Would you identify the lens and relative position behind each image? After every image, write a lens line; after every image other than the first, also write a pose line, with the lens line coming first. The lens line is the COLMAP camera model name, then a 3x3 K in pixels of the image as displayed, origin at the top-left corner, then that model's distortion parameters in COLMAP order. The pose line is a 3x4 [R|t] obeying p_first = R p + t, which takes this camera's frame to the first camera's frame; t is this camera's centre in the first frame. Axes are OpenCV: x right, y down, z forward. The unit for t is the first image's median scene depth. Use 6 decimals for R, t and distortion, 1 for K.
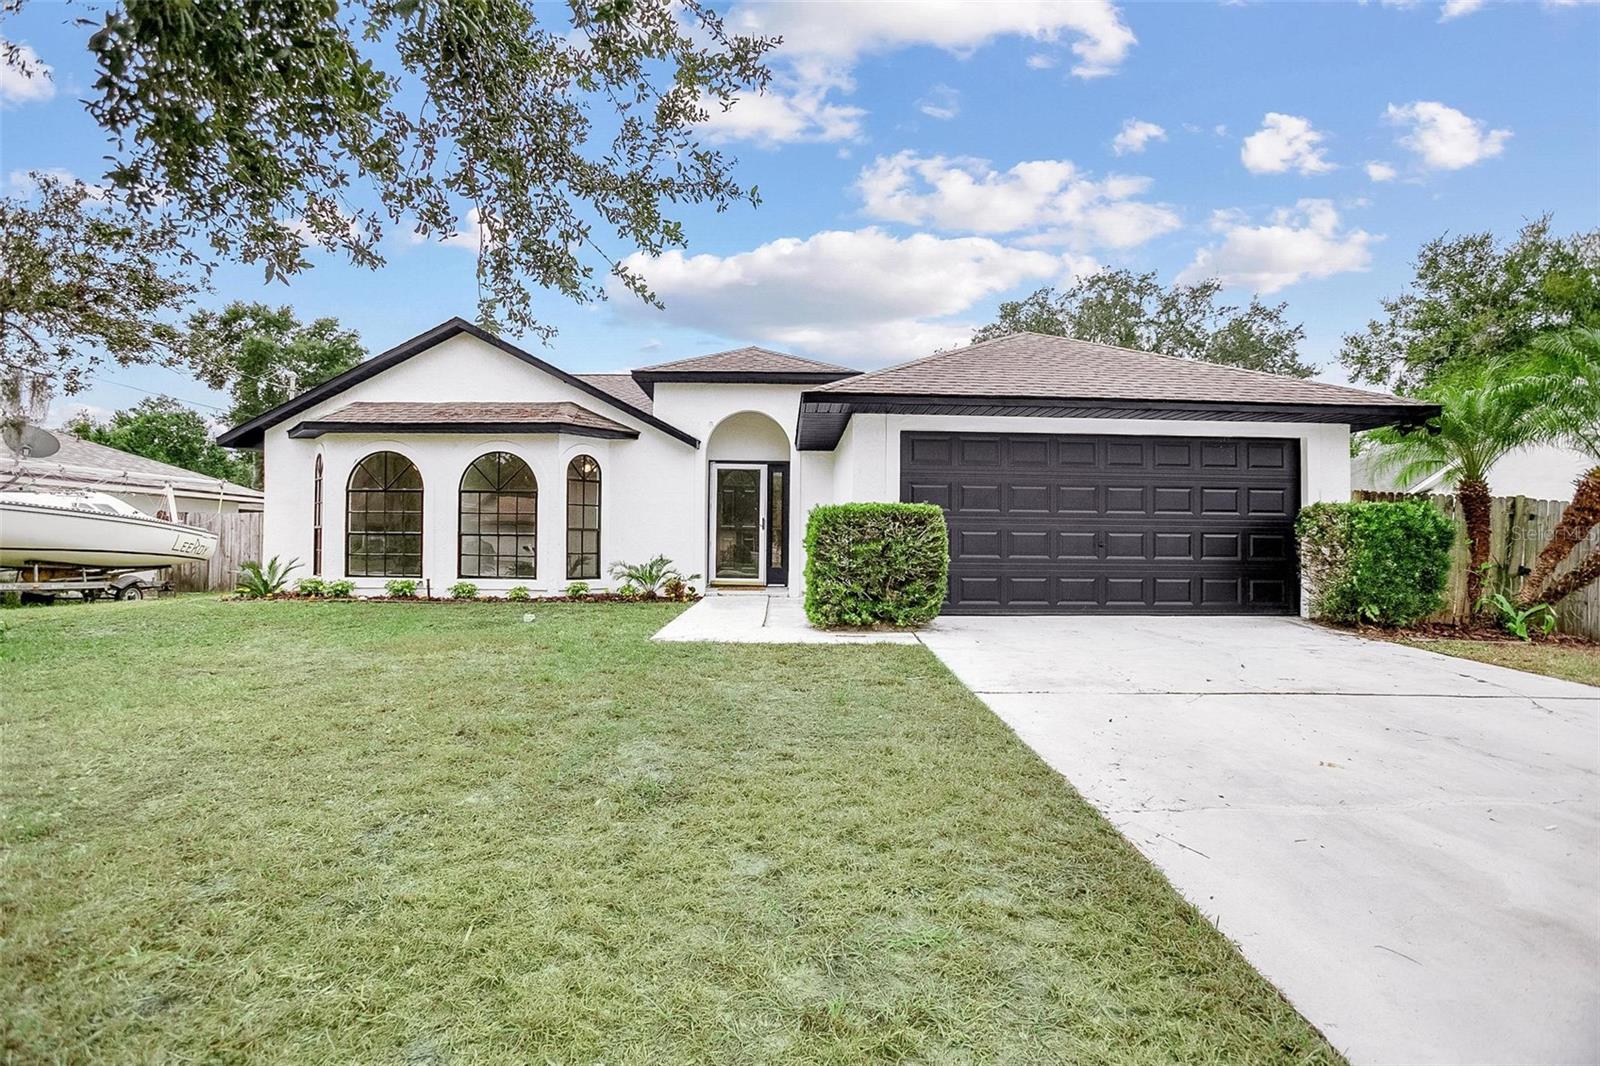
lens RADIAL K [[734.9, 0, 795.9], [0, 734.9, 534.9], [0, 0, 1]] dist [-0.074456, 0.033560]
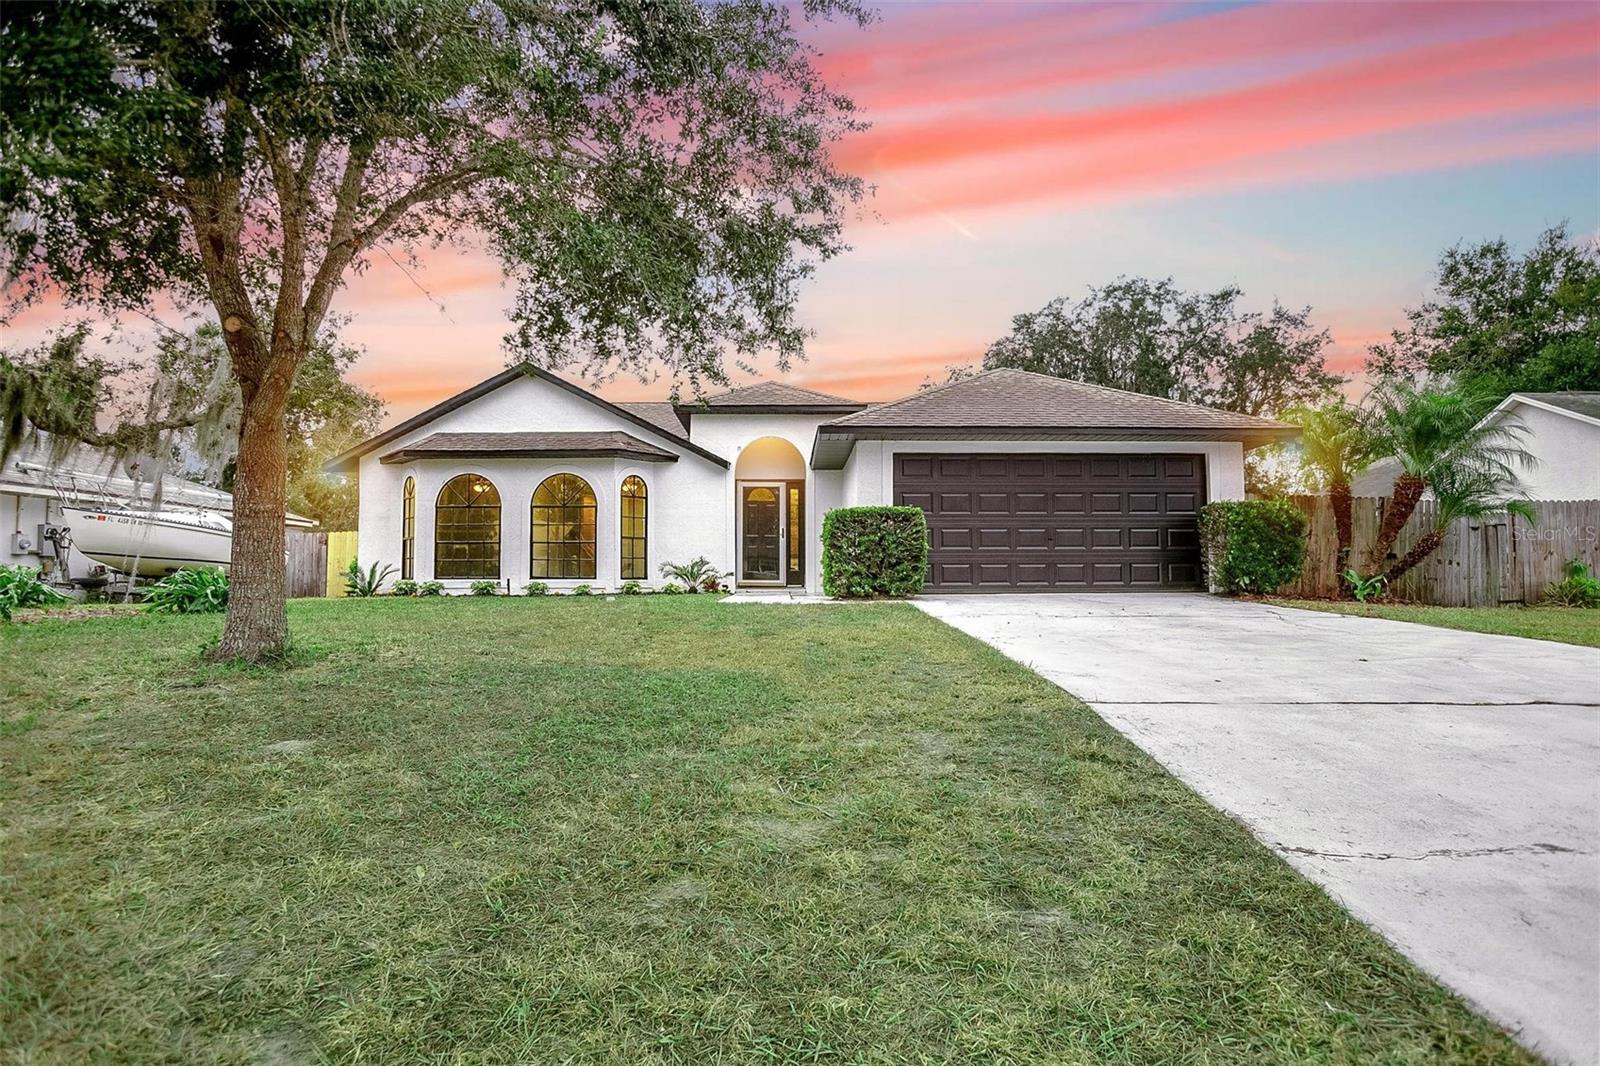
lens RADIAL K [[847.5, 0, 795.2], [0, 847.5, 532.3], [0, 0, 1]] dist [-0.070711, 0.043992]
pose [[0.999905, -0.012795, -0.005061, -0.020443], [0.012559, 0.998948, -0.044106, 0.049427], [0.005620, 0.044038, 0.999014, -0.391120]]
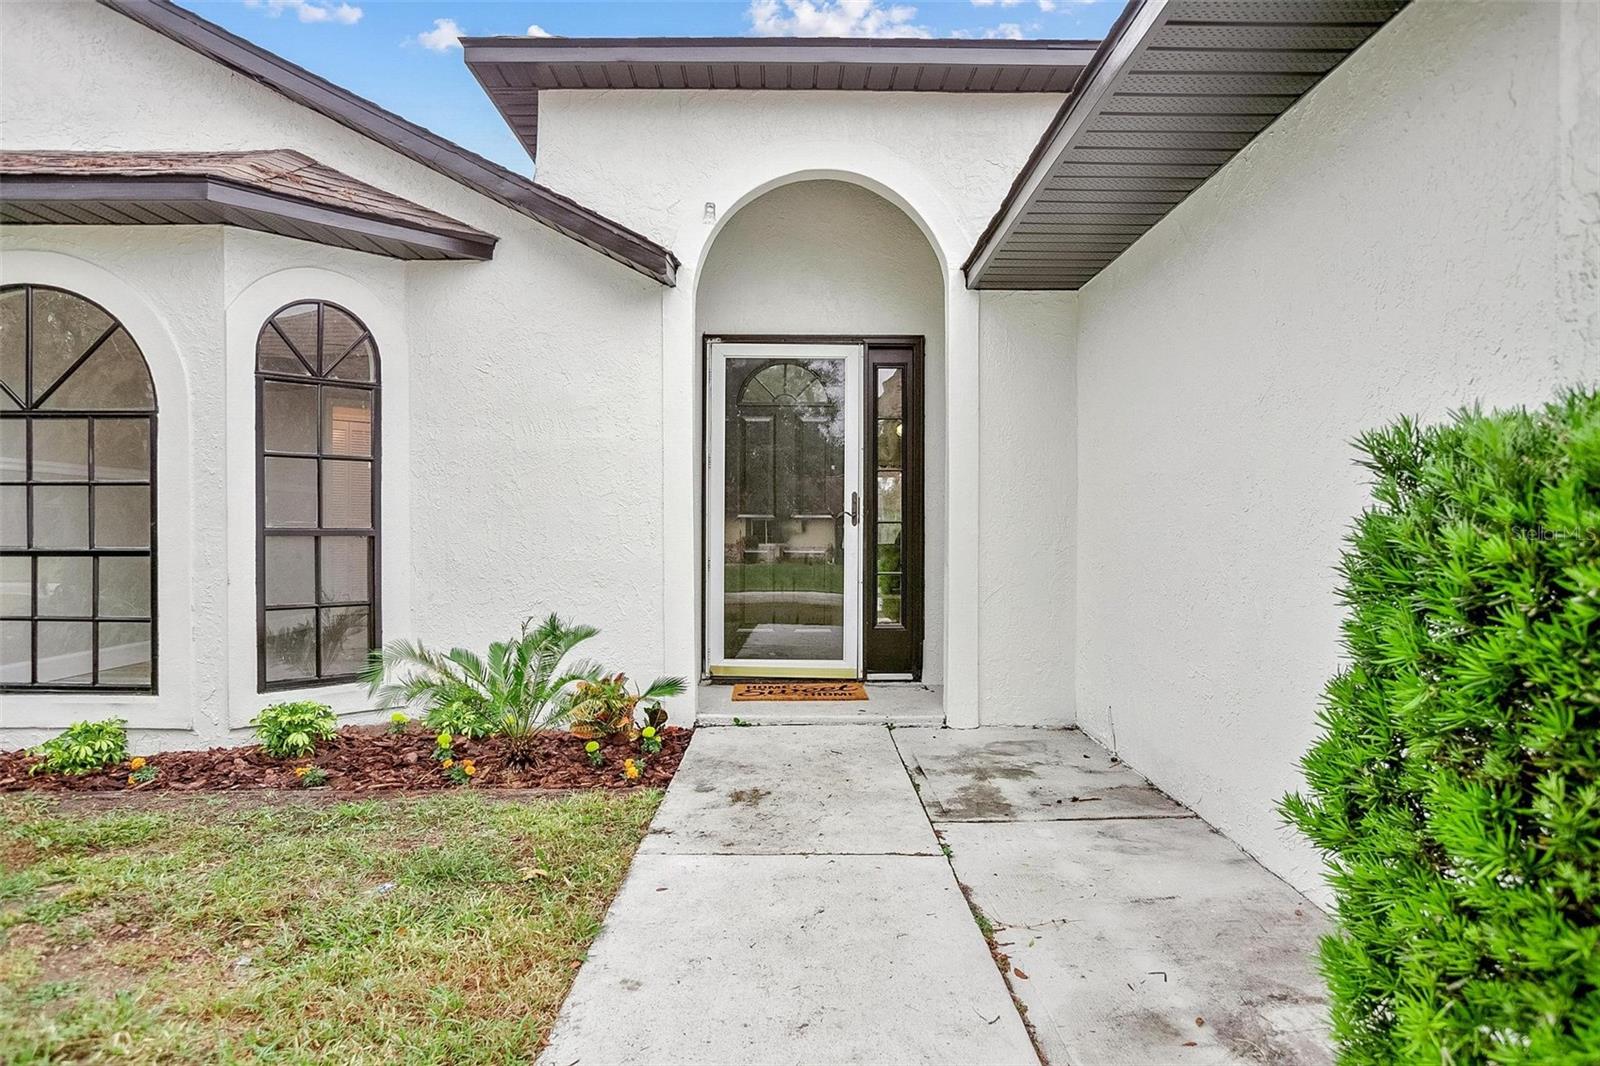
lens RADIAL K [[1058.5, 0, 800.0], [0, 1058.5, 533.0], [0, 0, 1]] dist [-0.000742, -0.000212]
pose [[0.999845, -0.008392, -0.015493, -0.072225], [0.008631, 0.999844, 0.015423, -0.012966], [0.015361, -0.015554, 0.999761, 0.548585]]
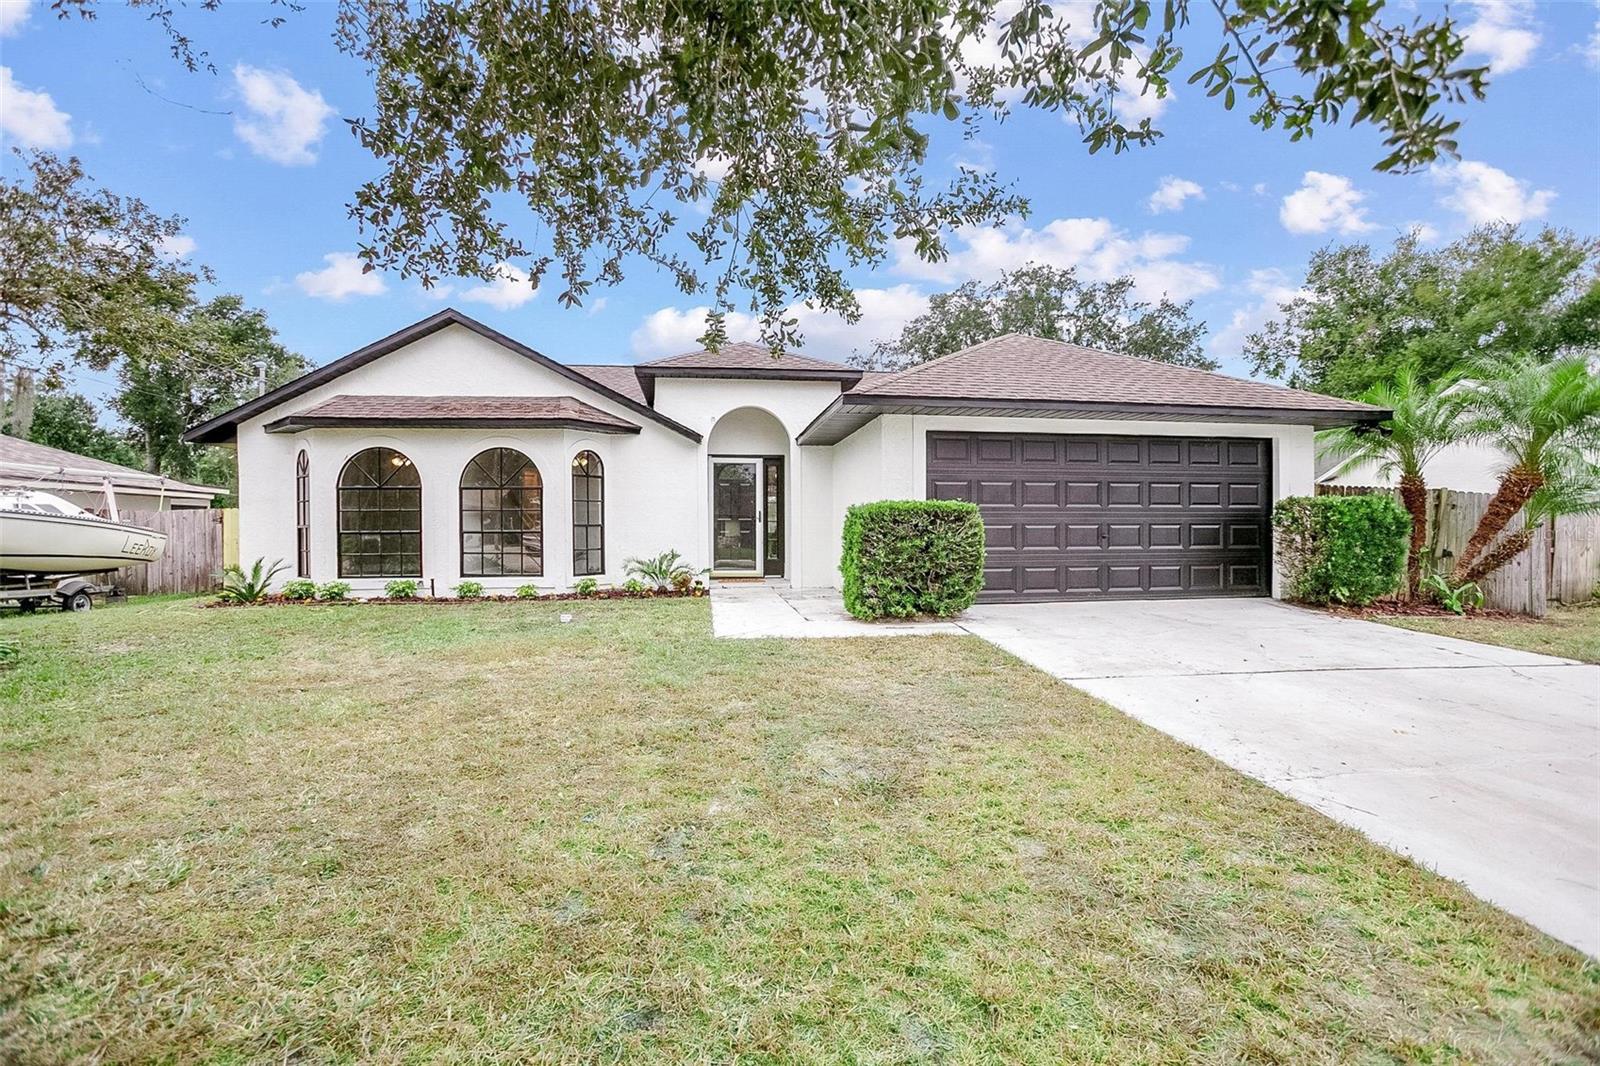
lens RADIAL K [[726.2, 0, 798.0], [0, 726.2, 534.6], [0, 0, 1]] dist [-0.071062, 0.029083]
pose [[0.993352, -0.014321, 0.114221, -0.123017], [0.011791, 0.999671, 0.022797, -0.014399], [-0.114510, -0.021299, 0.993194, -0.012153]]
